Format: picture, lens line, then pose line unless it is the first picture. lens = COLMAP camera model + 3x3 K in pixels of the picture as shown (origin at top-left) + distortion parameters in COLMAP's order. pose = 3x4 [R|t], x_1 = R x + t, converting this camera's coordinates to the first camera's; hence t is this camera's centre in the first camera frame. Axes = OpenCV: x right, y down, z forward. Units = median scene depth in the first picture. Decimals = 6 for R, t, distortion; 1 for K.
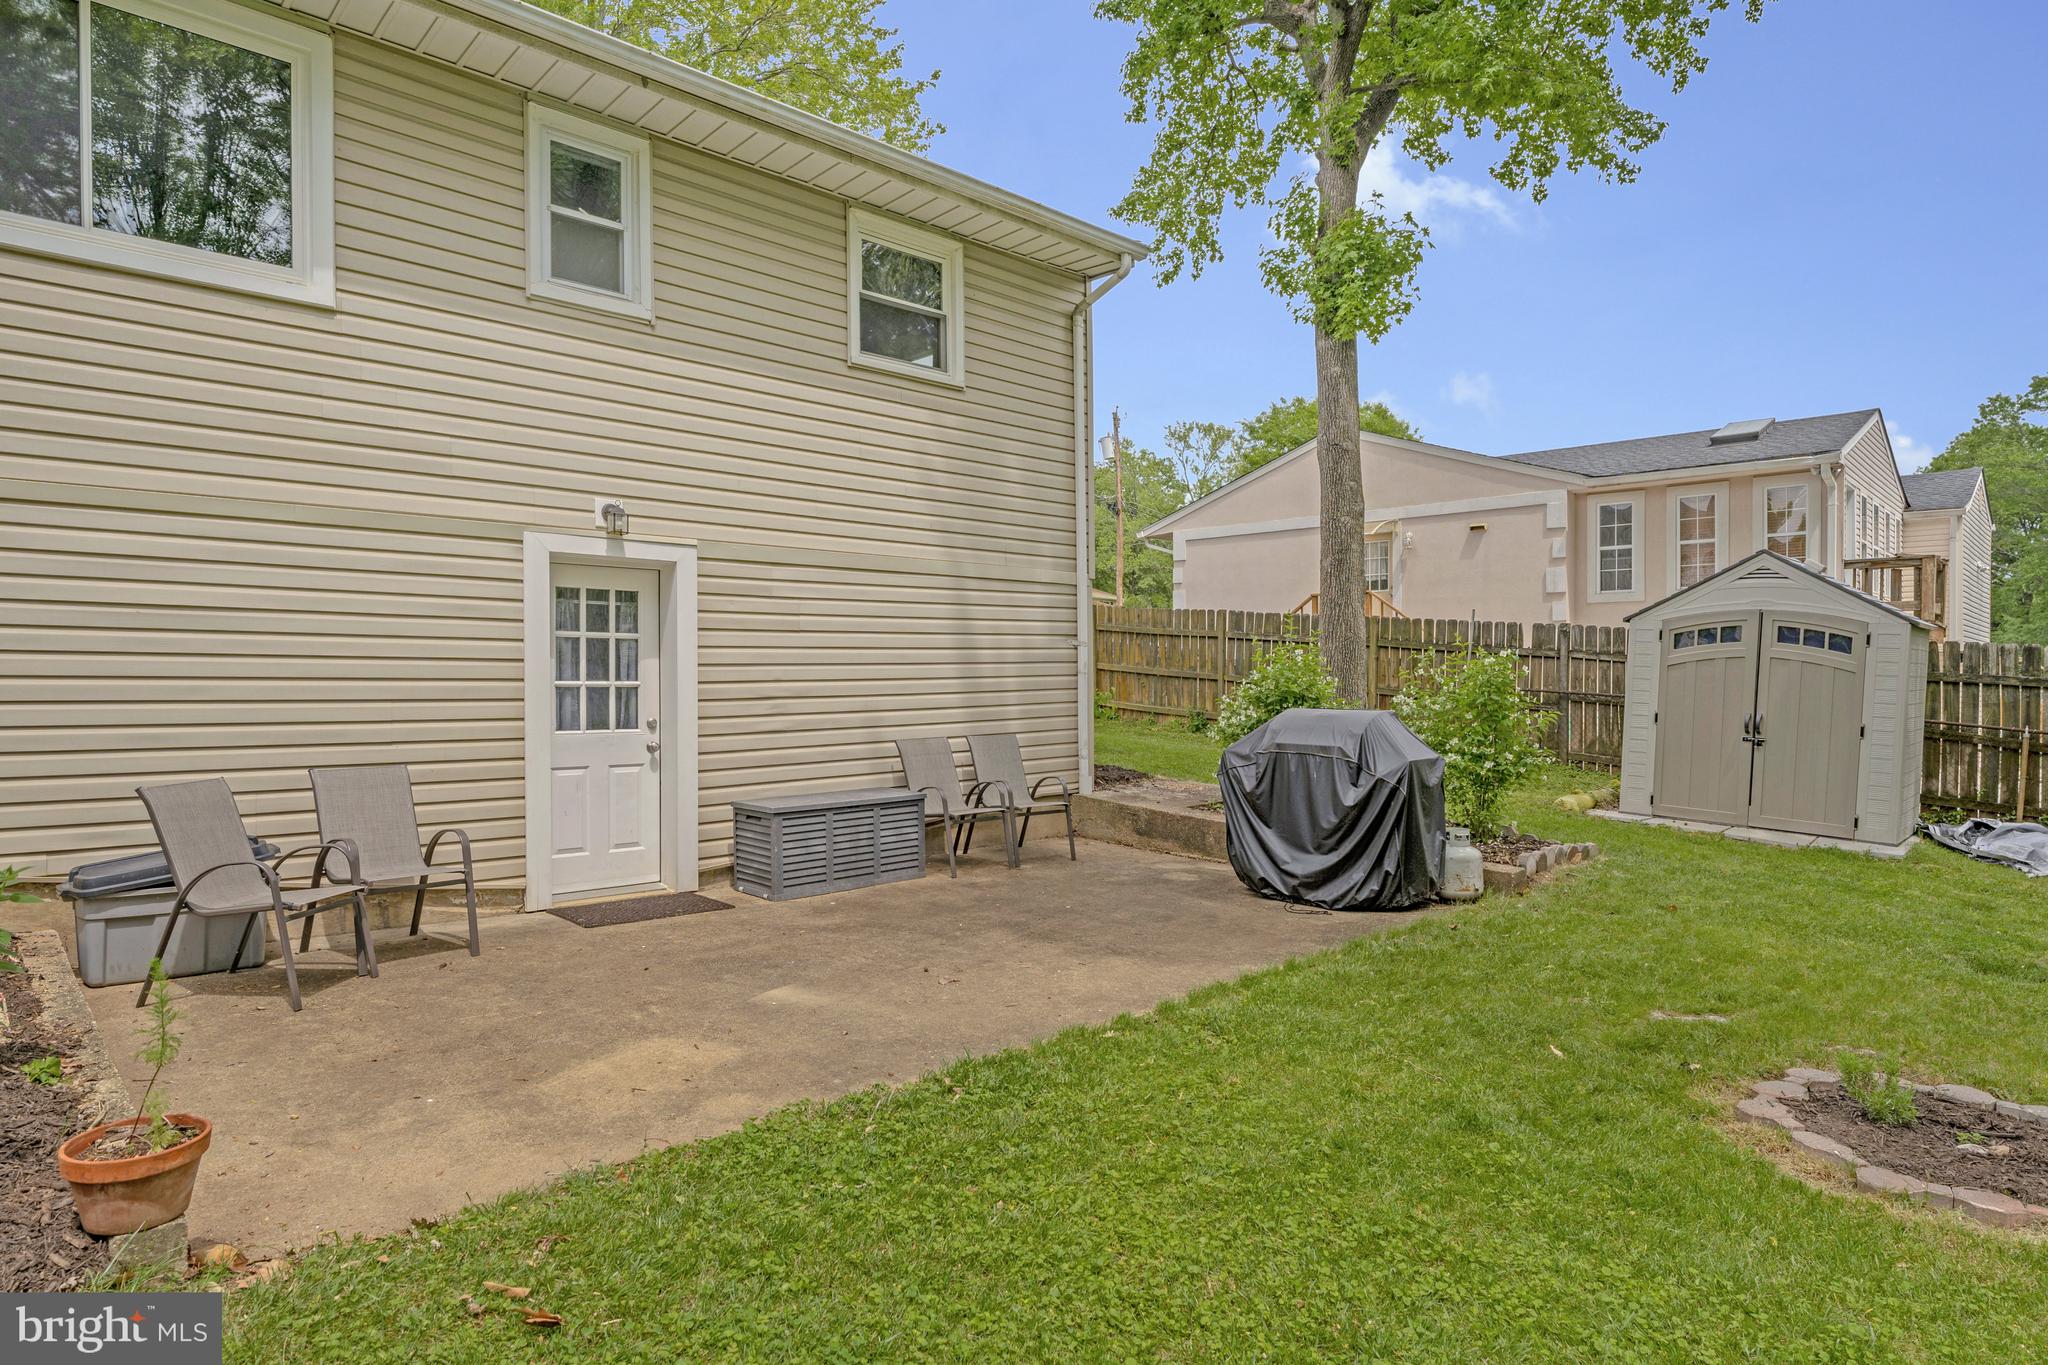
lens RADIAL K [[1154.4, 0, 1024.0], [0, 1154.4, 682.5], [0, 0, 1]] dist [-0.005009, -0.000570]
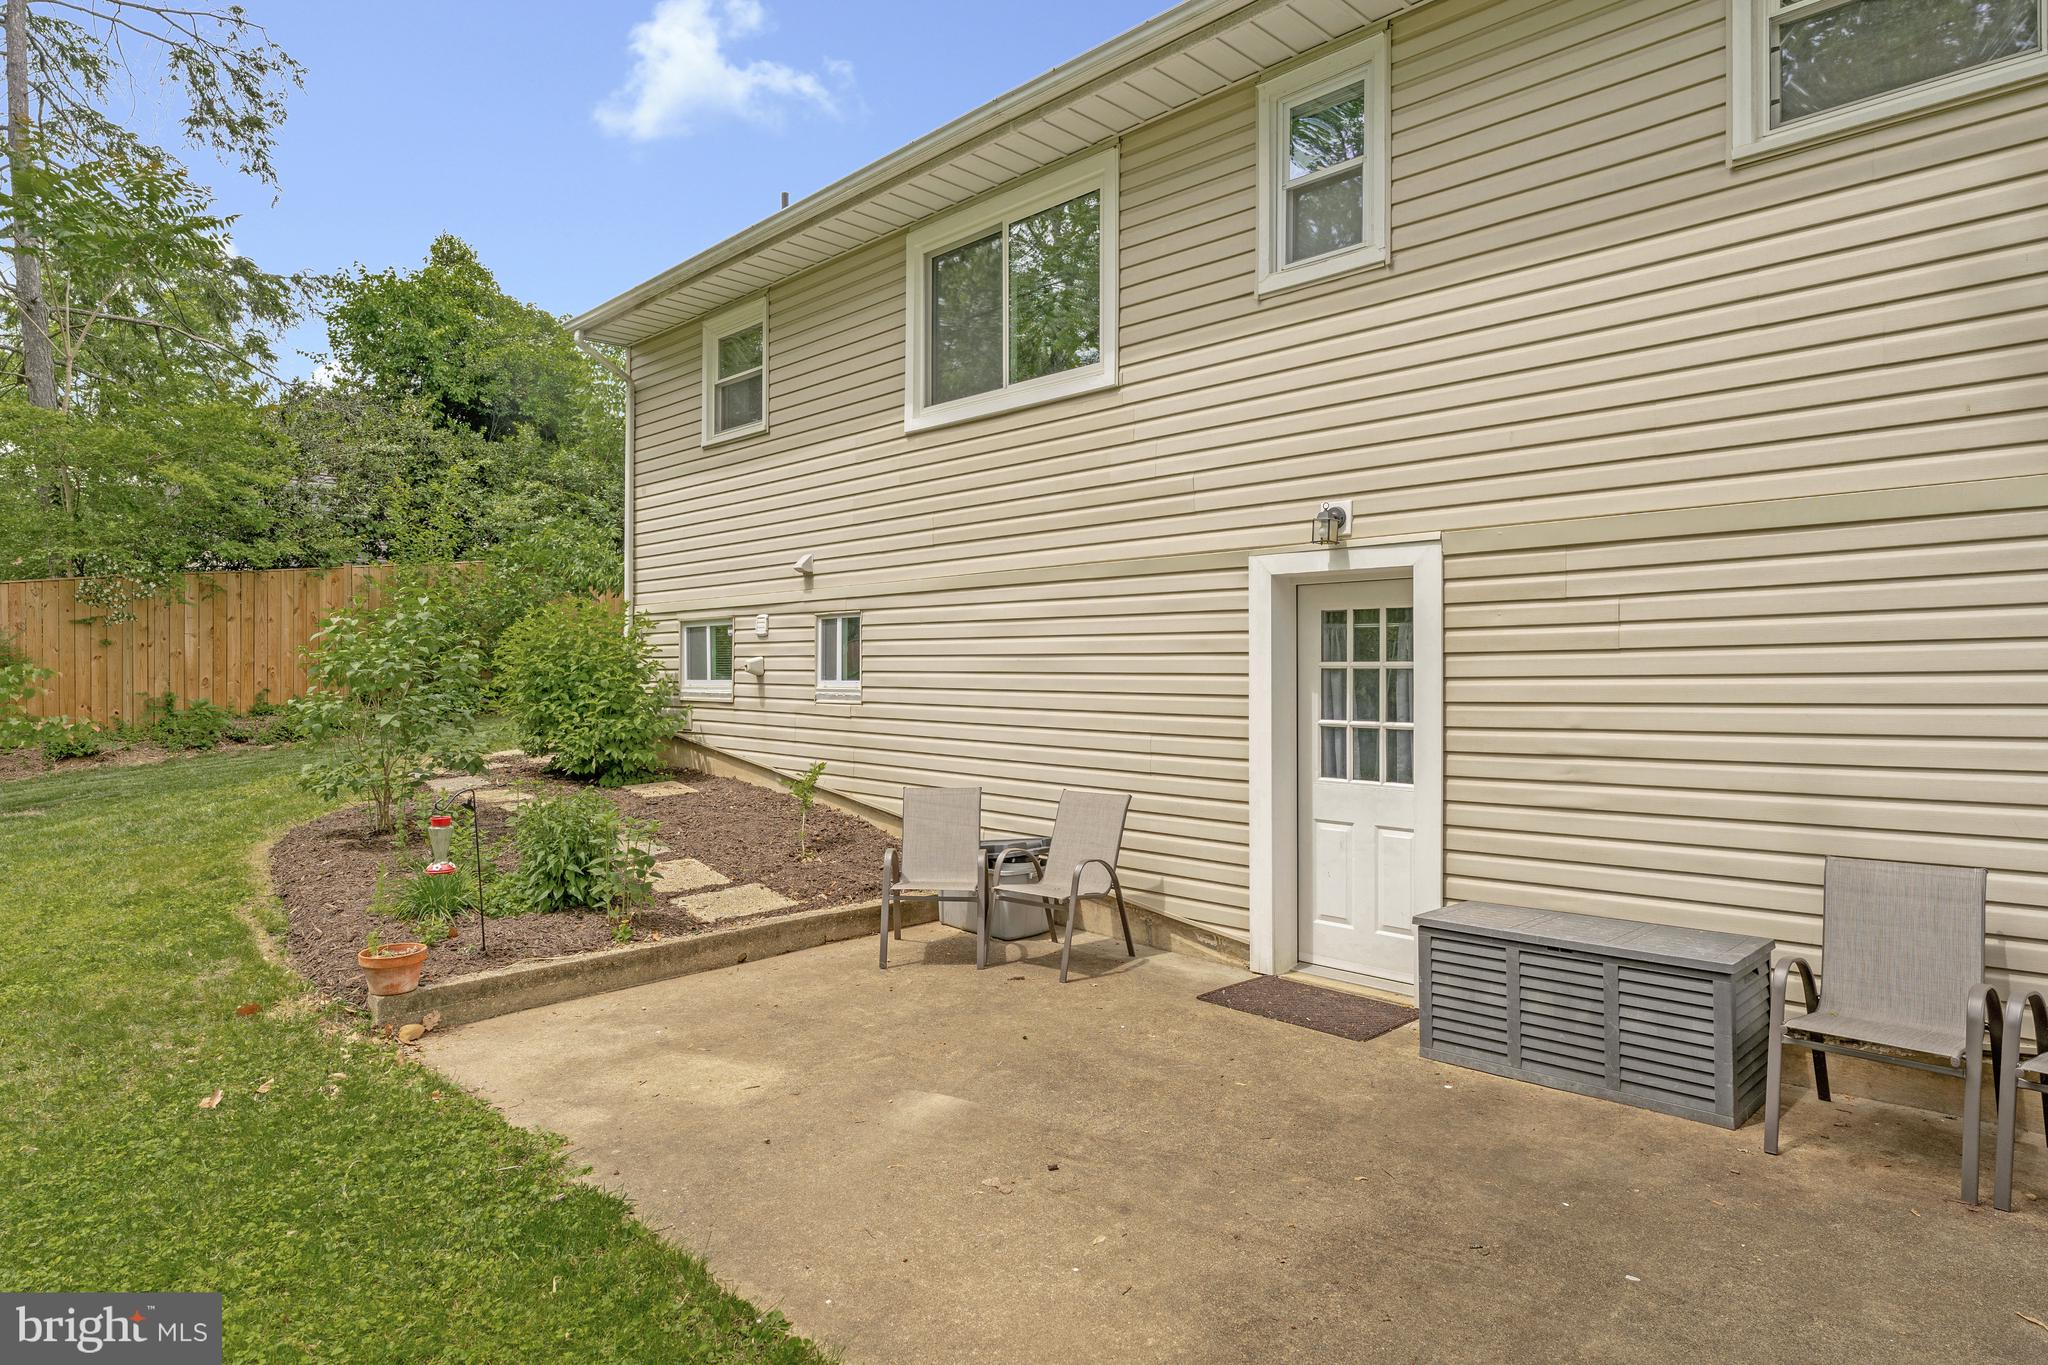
lens RADIAL K [[1179.9, 0, 1013.2], [0, 1179.9, 672.2], [0, 0, 1]] dist [0.004477, 0.001538]
pose [[0.016418, -0.005352, -0.999851, 0.475428], [-0.007031, 0.999960, -0.005468, -0.030207], [0.999840, 0.007119, 0.016380, 0.748138]]
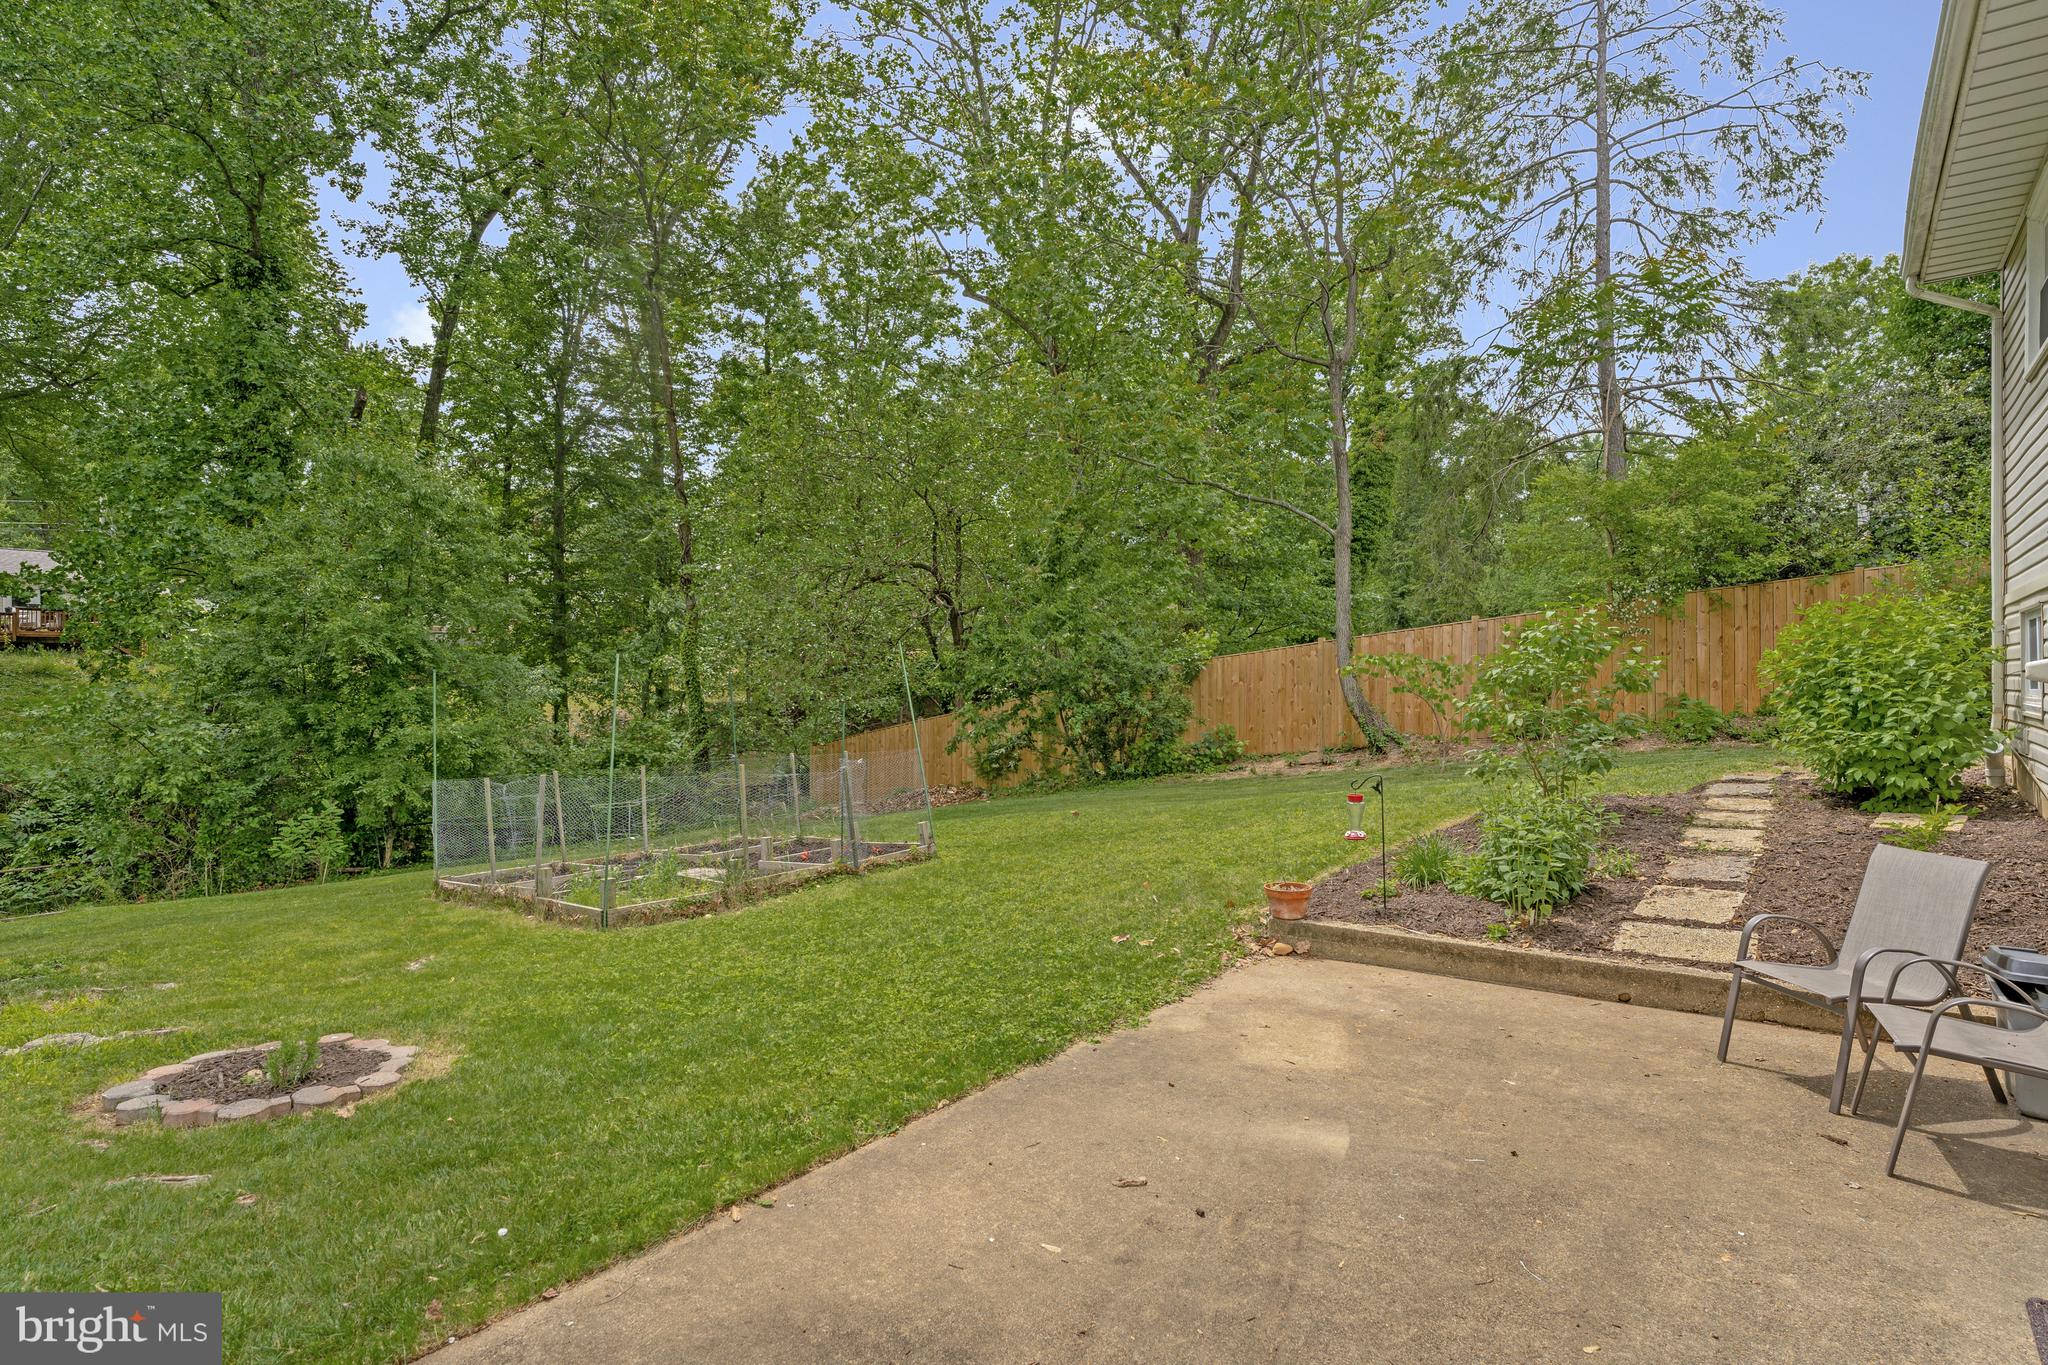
lens RADIAL K [[1053.0, 0, 1029.5], [0, 1053.0, 692.0], [0, 0, 1]] dist [-0.004156, -0.001616]
pose [[-0.985686, -0.005249, -0.168509, 0.081394], [-0.009279, 0.999689, 0.023137, -0.035922], [0.168335, 0.024370, -0.985429, 1.196901]]
